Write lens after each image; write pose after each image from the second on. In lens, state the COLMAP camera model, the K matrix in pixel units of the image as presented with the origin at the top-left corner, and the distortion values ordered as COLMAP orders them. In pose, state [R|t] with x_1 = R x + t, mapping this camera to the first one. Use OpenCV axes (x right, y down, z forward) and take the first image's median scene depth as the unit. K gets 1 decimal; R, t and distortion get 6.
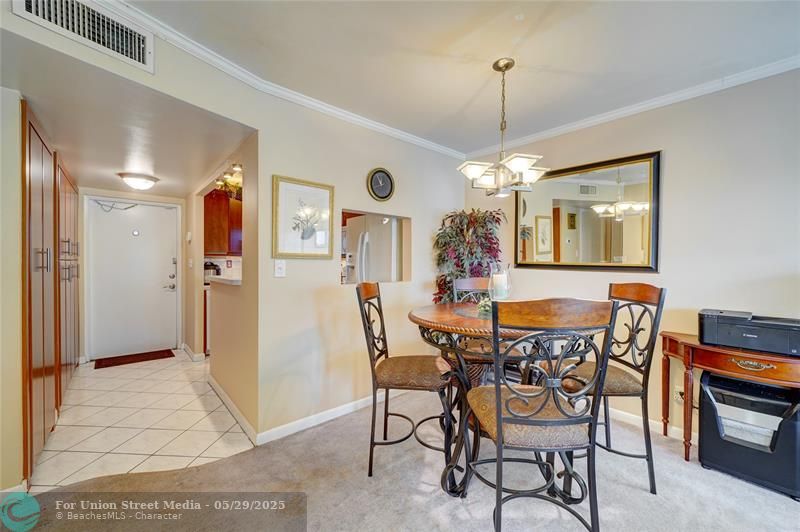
lens RADIAL K [[311.9, 0, 398.9], [0, 311.9, 266.7], [0, 0, 1]] dist [-0.004229, 0.000114]
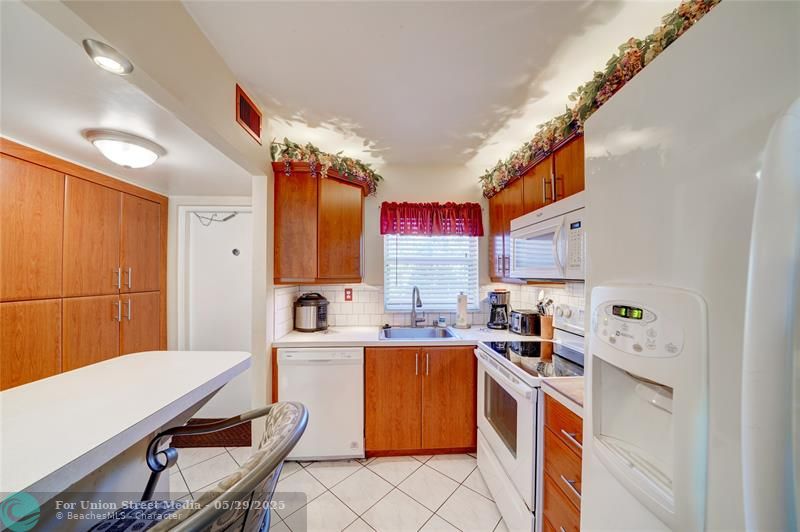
lens RADIAL K [[283.6, 0, 397.4], [0, 283.6, 272.8], [0, 0, 1]] dist [-0.003098, 0.000227]
pose [[0.775853, -0.011923, -0.630801, -0.138748], [-0.001758, 0.999777, -0.021059, -0.046670], [0.630911, 0.017448, 0.775659, 0.723984]]
